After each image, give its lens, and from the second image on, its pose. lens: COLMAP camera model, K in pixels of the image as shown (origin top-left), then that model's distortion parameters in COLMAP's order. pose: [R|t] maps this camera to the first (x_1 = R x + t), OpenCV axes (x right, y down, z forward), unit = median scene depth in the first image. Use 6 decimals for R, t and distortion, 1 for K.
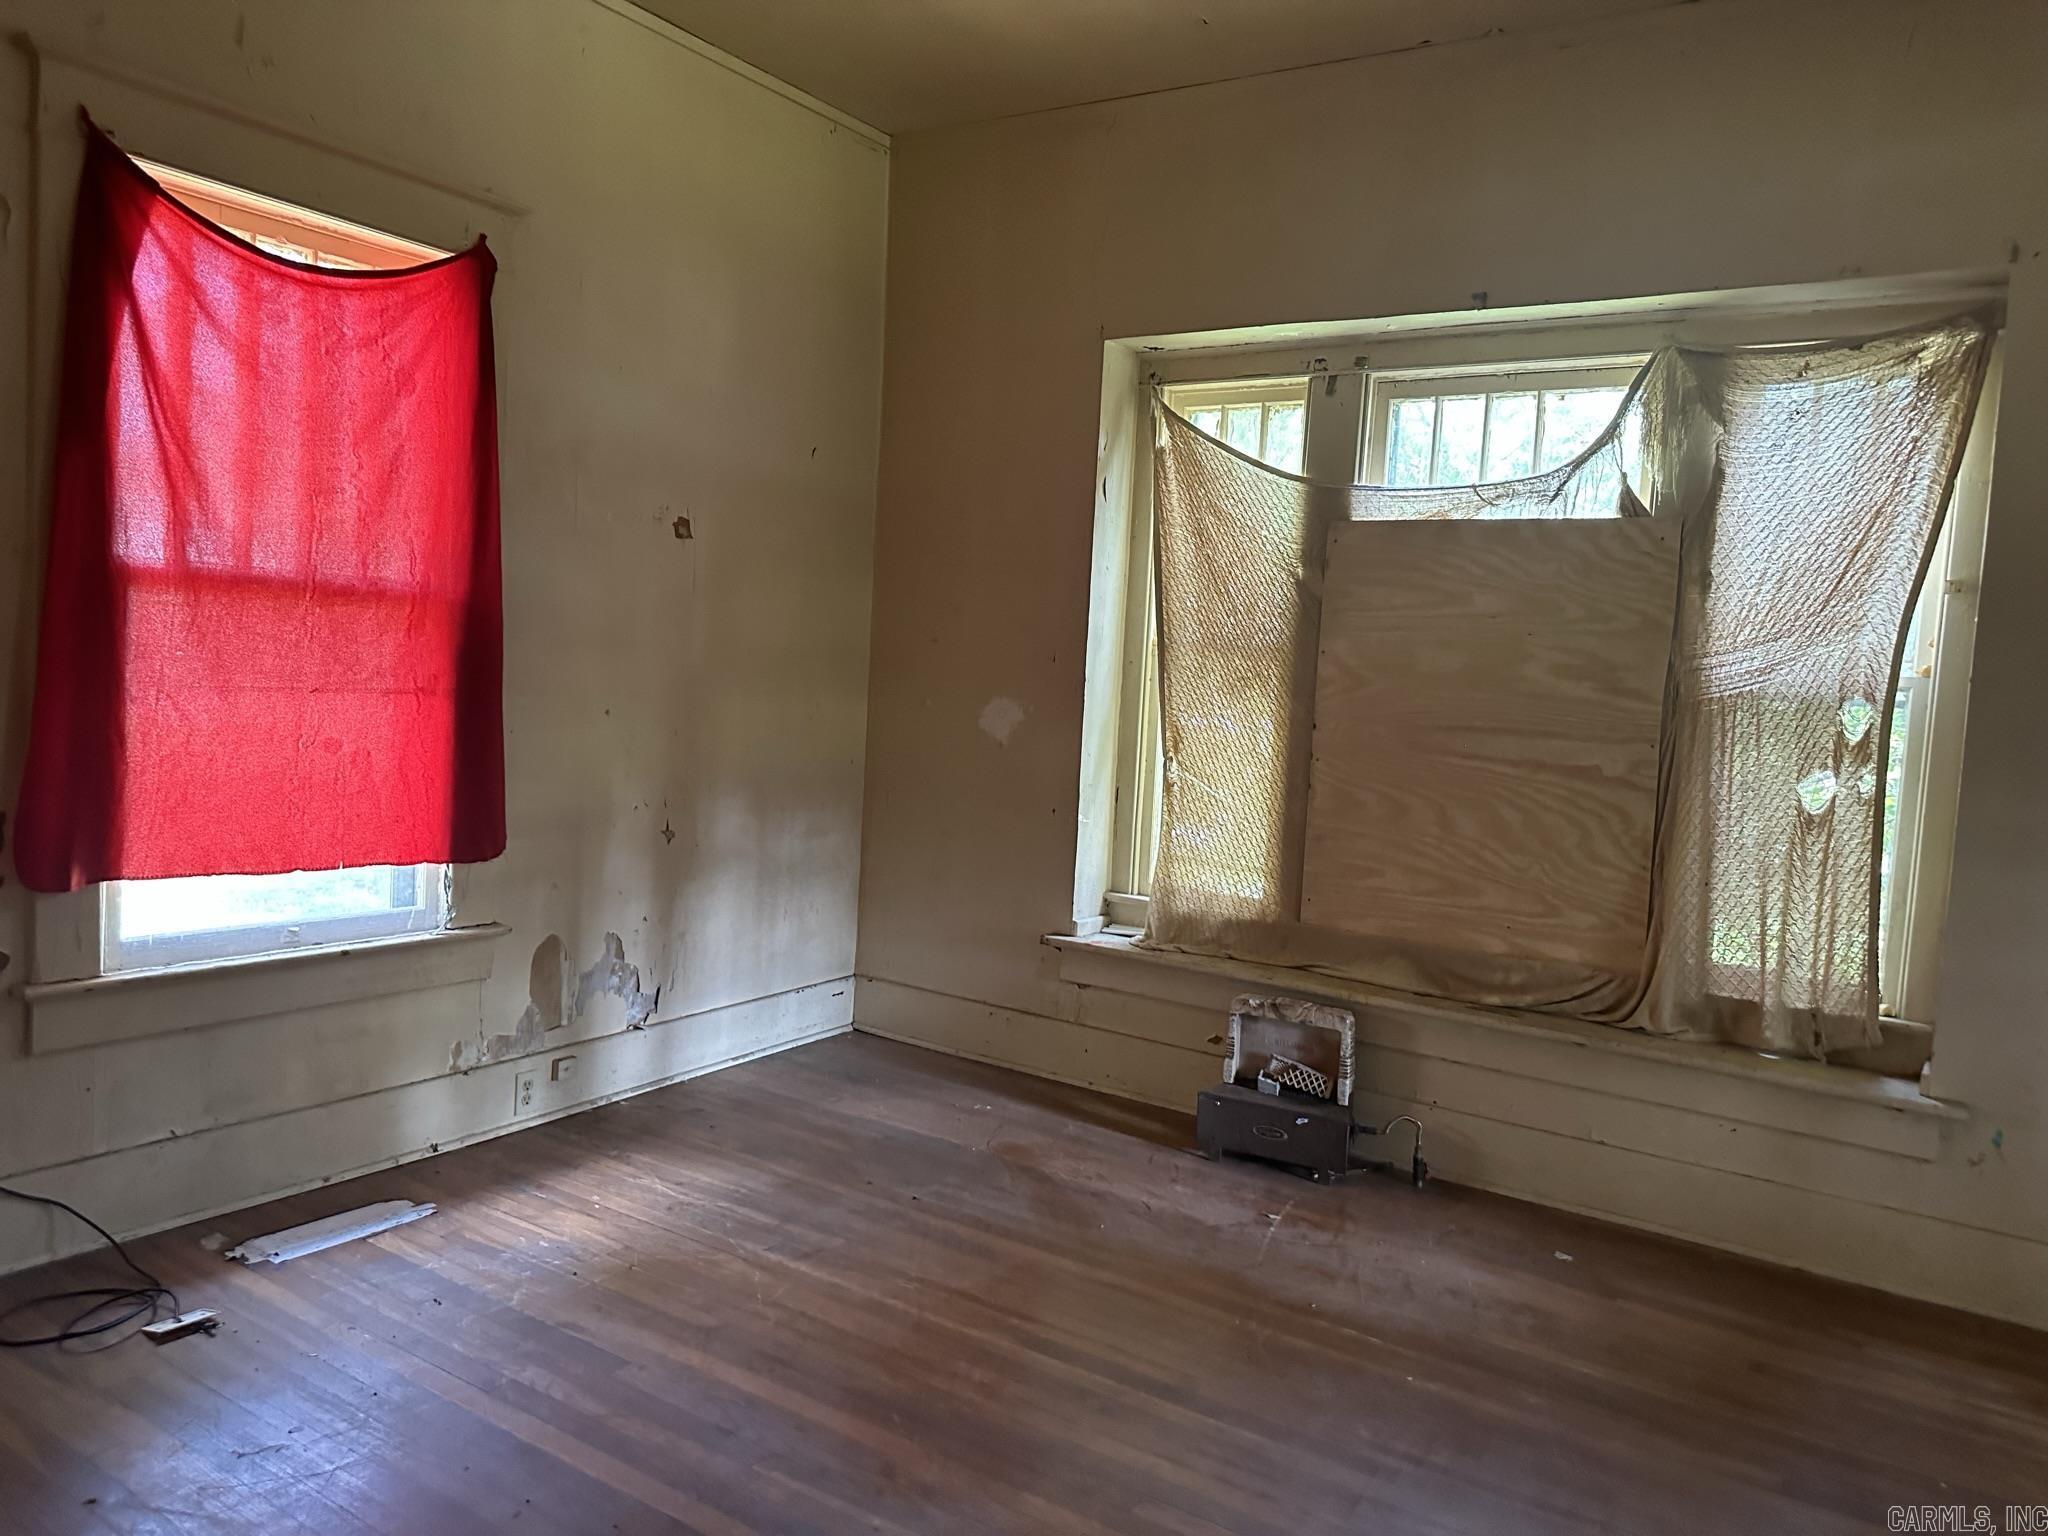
lens RADIAL K [[1405.9, 0, 1024.0], [0, 1405.9, 768.0], [0, 0, 1]] dist [0.009818, 0.004099]
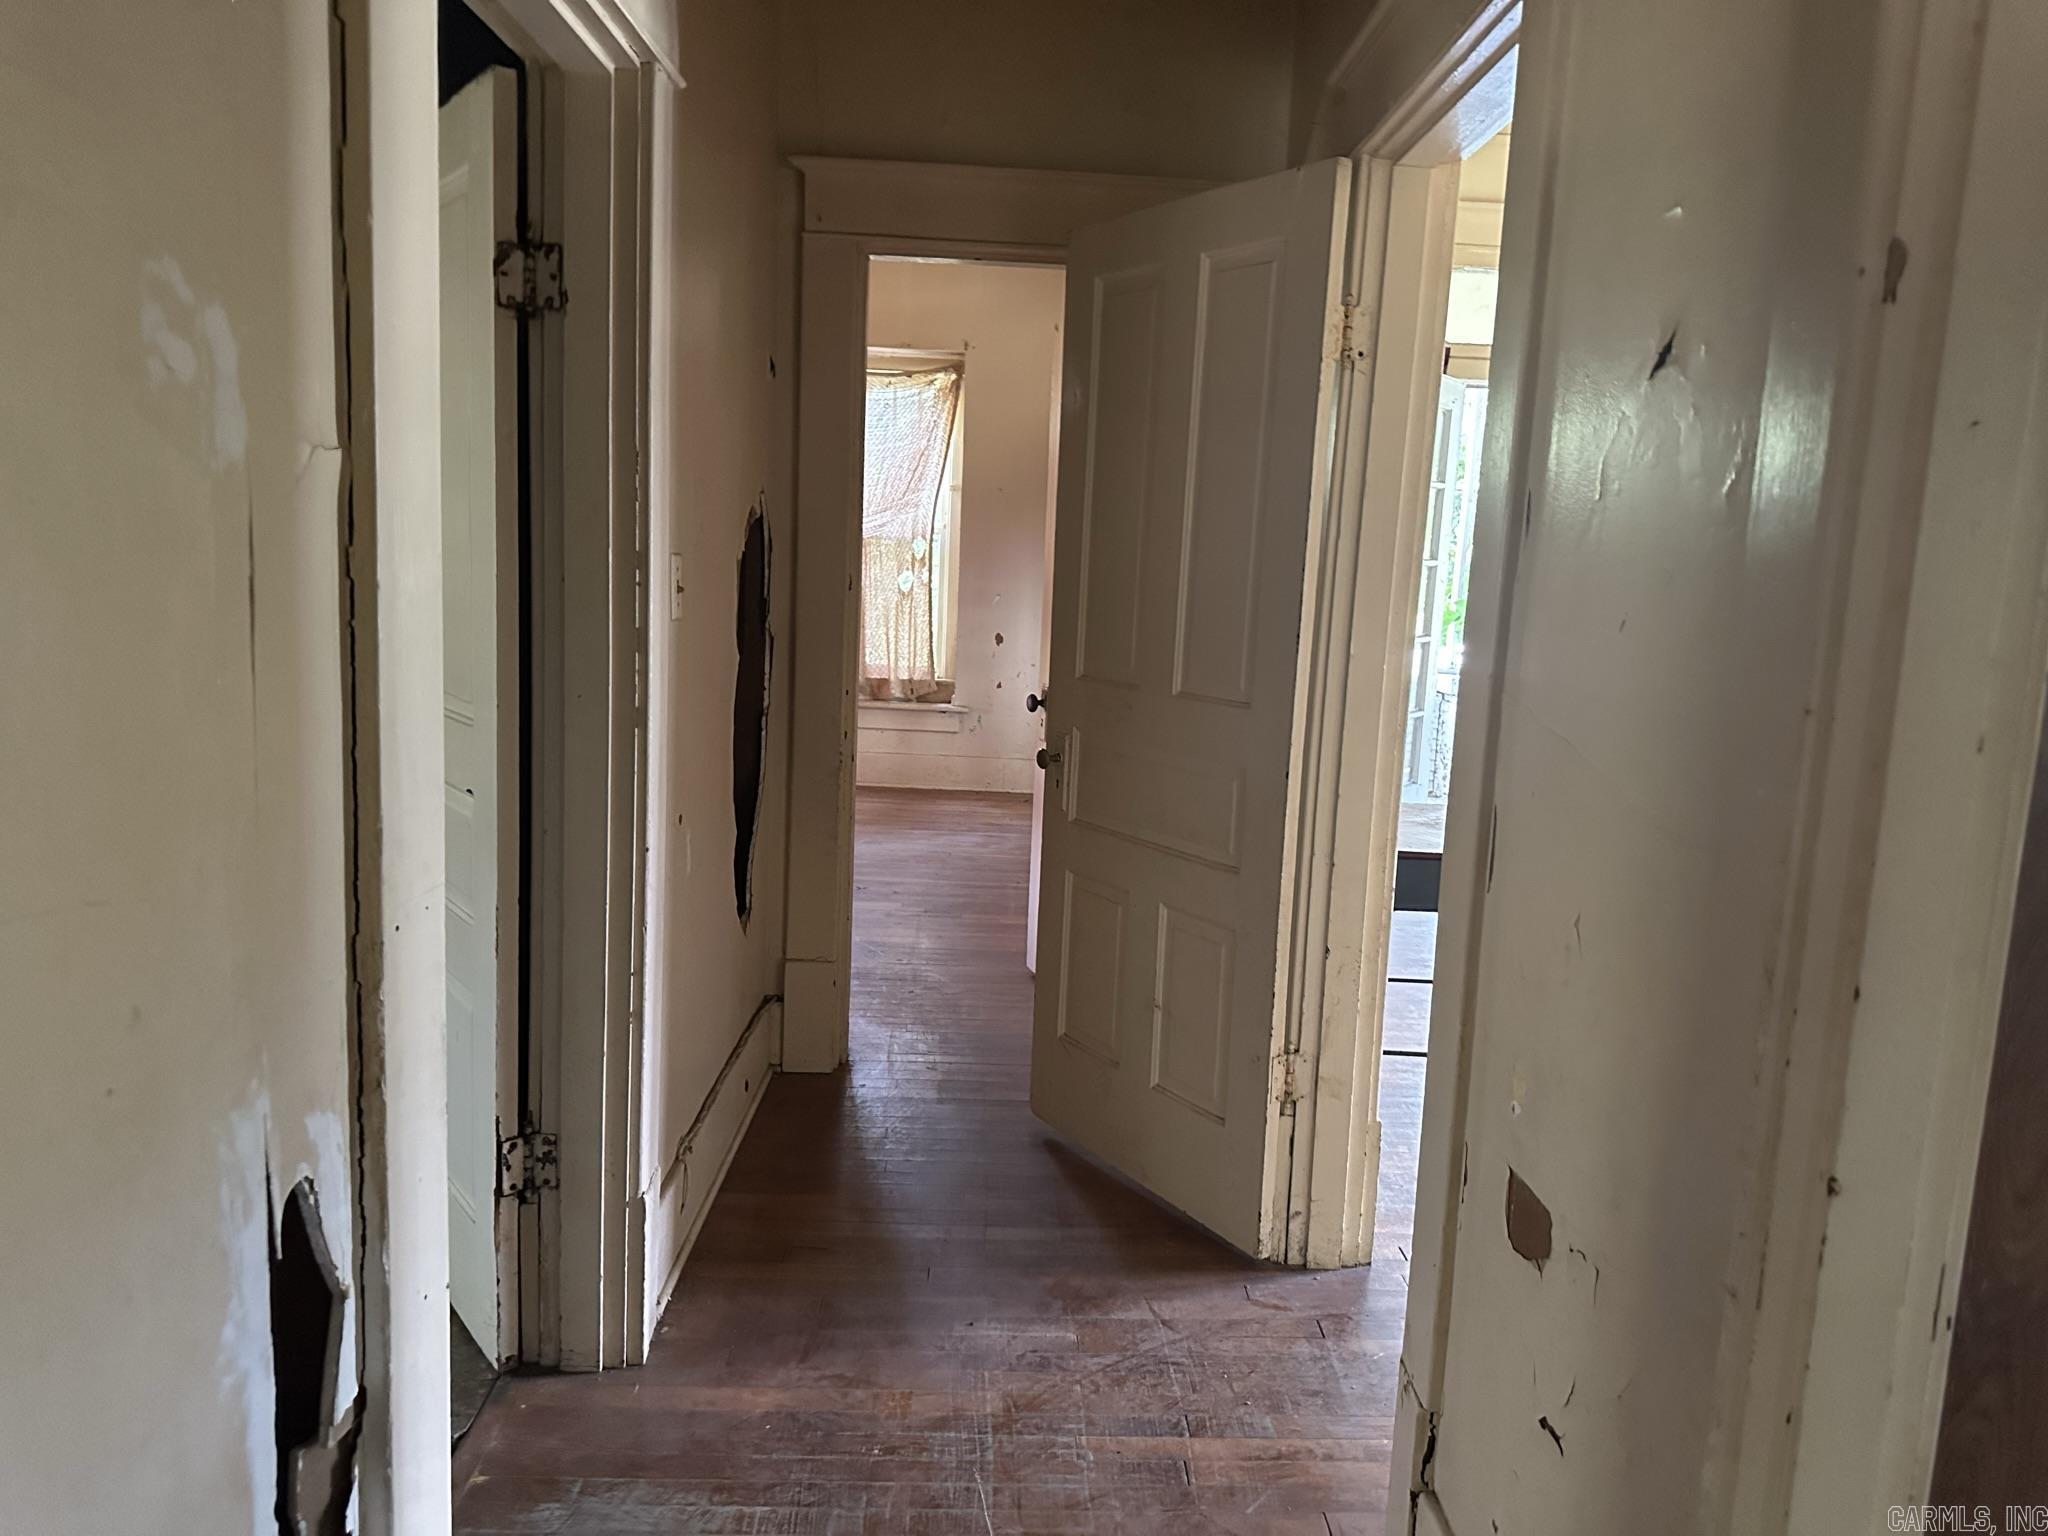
lens RADIAL K [[1417.4, 0, 1032.9], [0, 1417.4, 741.3], [0, 0, 1]] dist [-0.021430, -0.003269]
pose [[0.815786, -0.095124, 0.570478, -0.564875], [0.046055, 0.993934, 0.099873, 0.054511], [-0.576518, -0.055202, 0.815218, -0.936141]]
